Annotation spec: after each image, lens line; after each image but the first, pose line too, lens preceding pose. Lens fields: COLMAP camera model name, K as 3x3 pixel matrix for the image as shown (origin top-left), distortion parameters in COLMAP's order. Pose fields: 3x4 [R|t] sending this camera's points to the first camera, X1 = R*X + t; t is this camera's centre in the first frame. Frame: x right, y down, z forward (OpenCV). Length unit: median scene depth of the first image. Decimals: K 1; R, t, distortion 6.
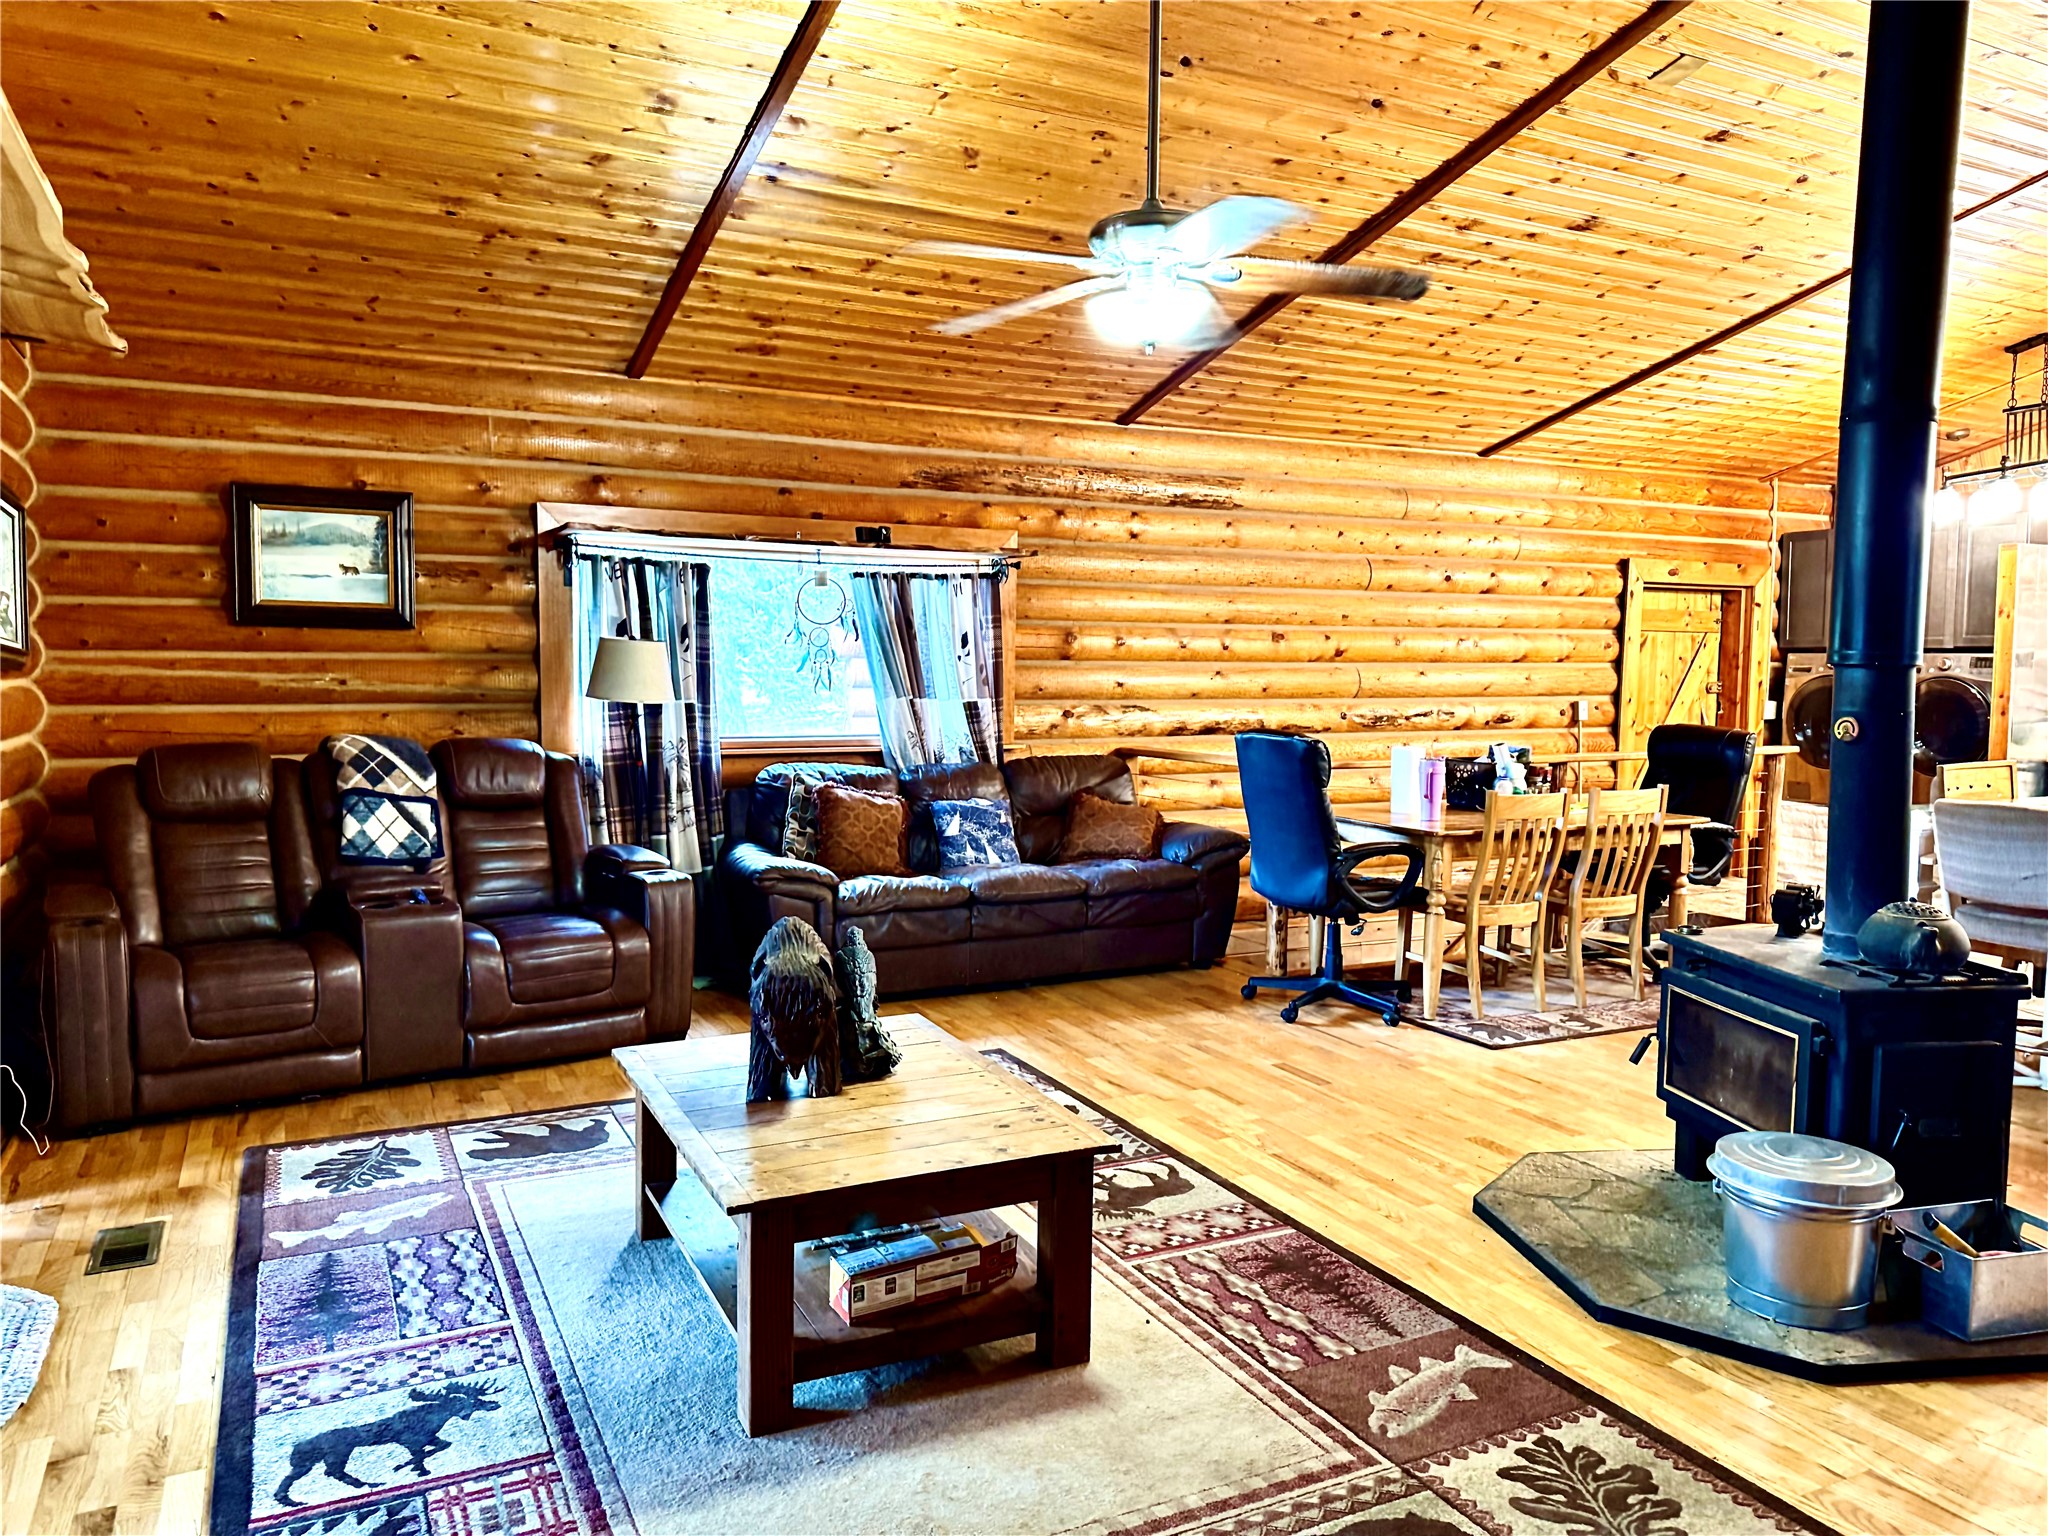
lens RADIAL K [[1439.4, 0, 1032.0], [0, 1439.4, 755.7], [0, 0, 1]] dist [0.061293, -0.069929]
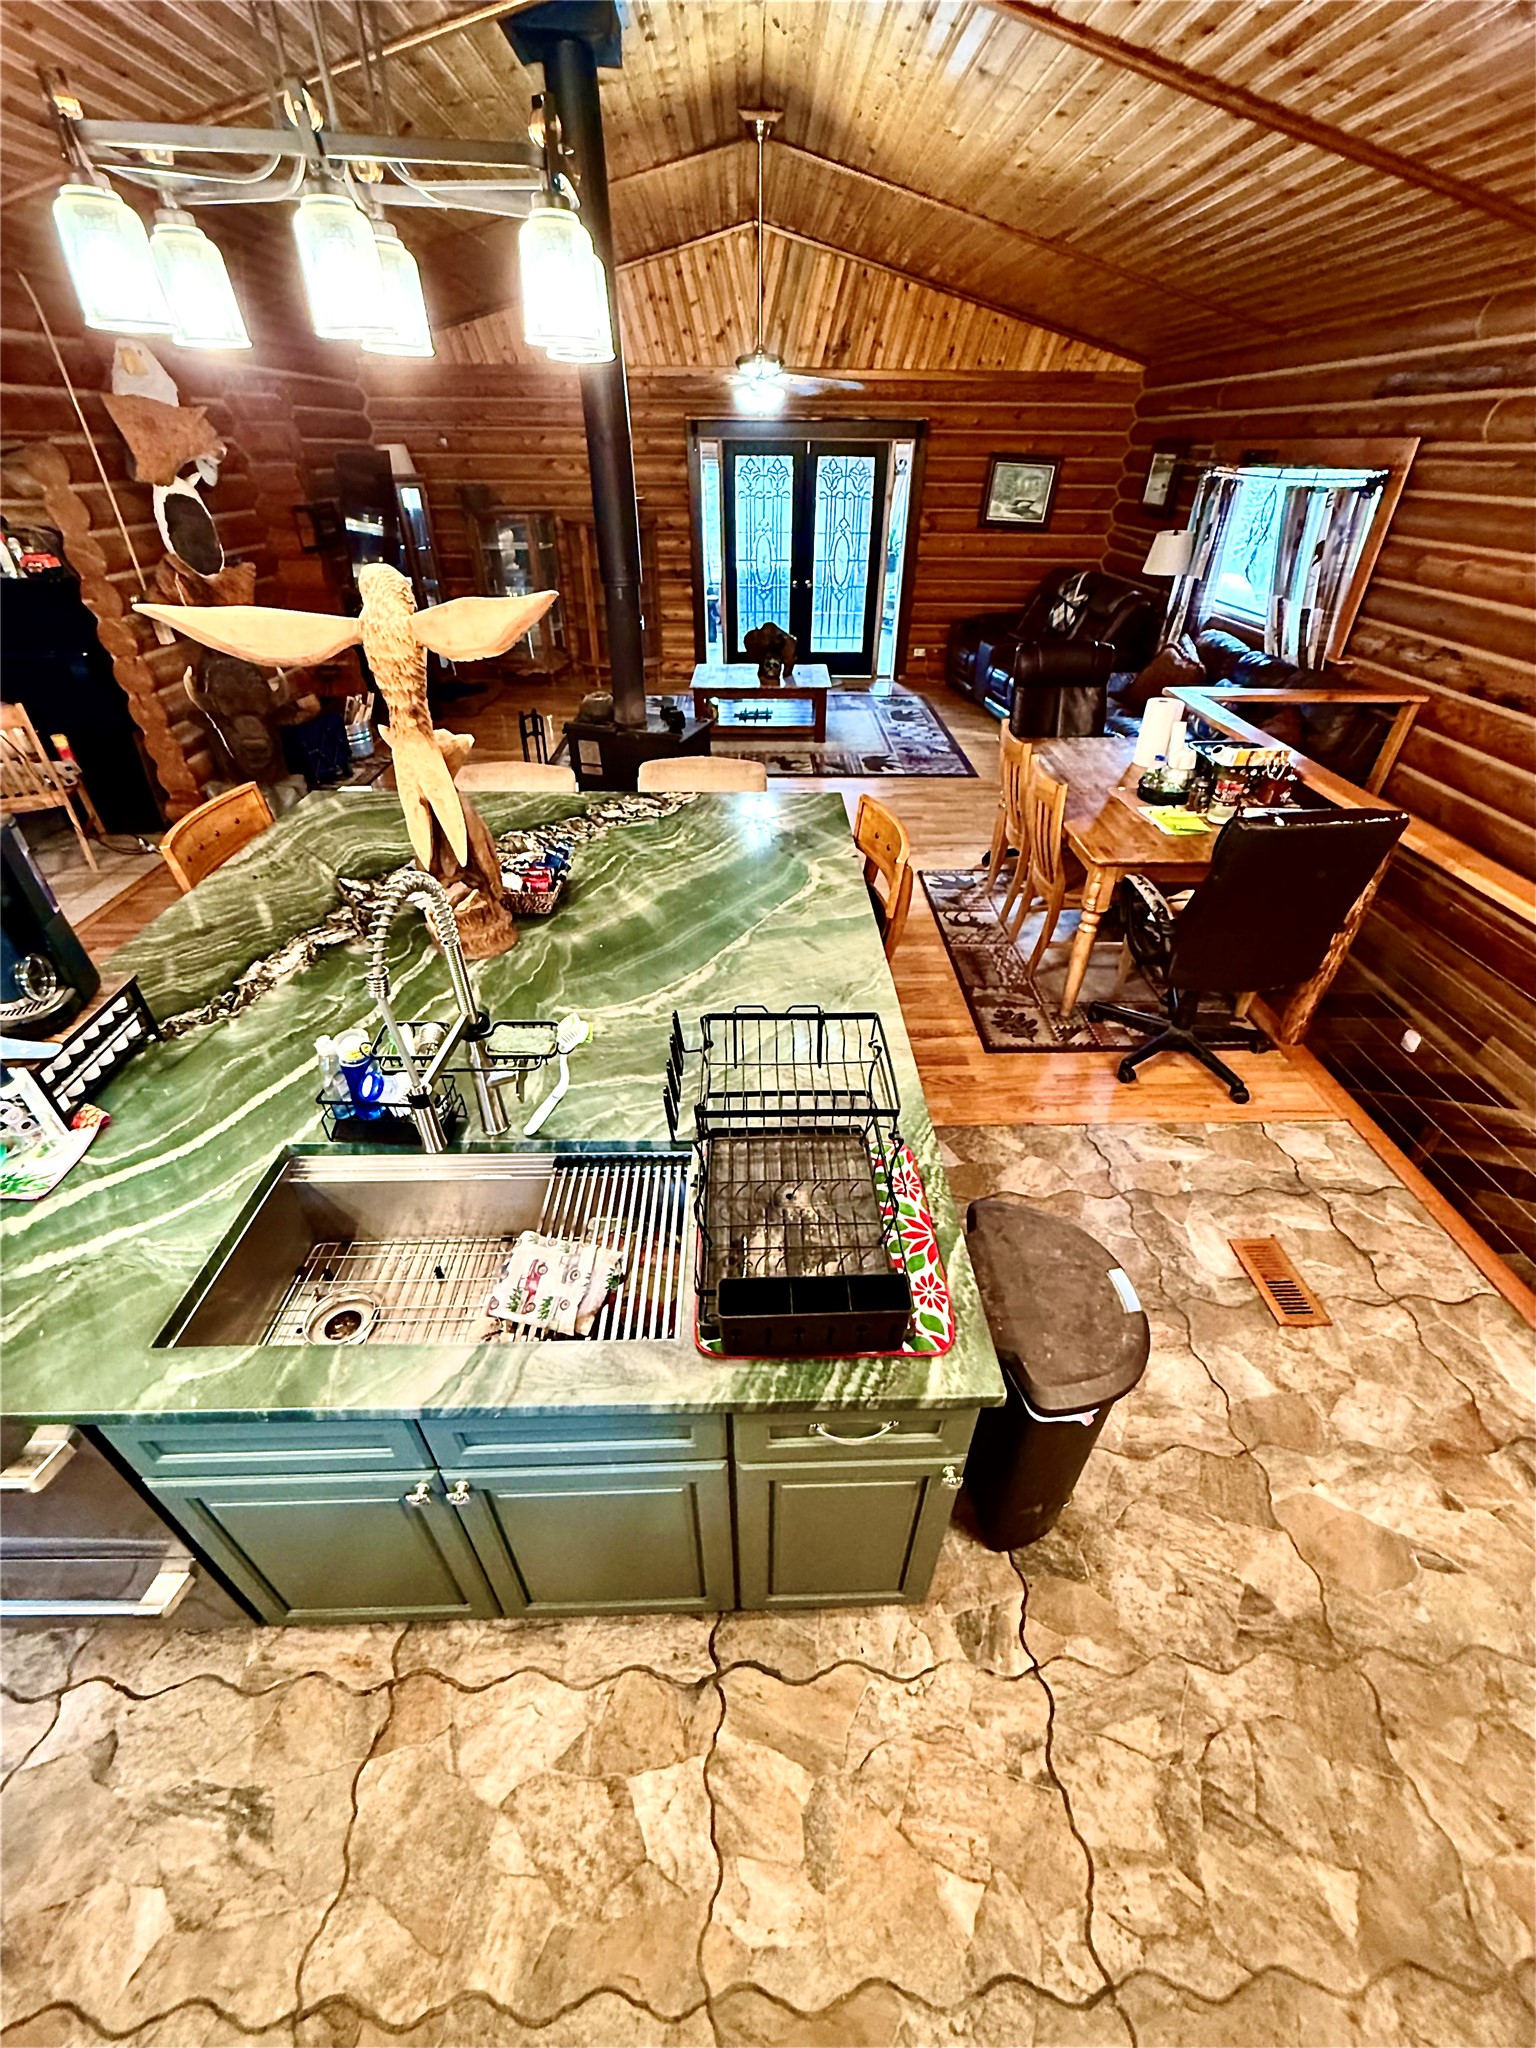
lens RADIAL K [[825.7, 0, 761.5], [0, 825.7, 1029.8], [0, 0, 1]] dist [-0.003094, 0.000239]
pose [[-0.447286, 0.508280, -0.735926, 1.083907], [-0.067605, 0.801256, 0.594490, -0.170031], [0.891832, 0.315659, -0.324028, 1.142082]]
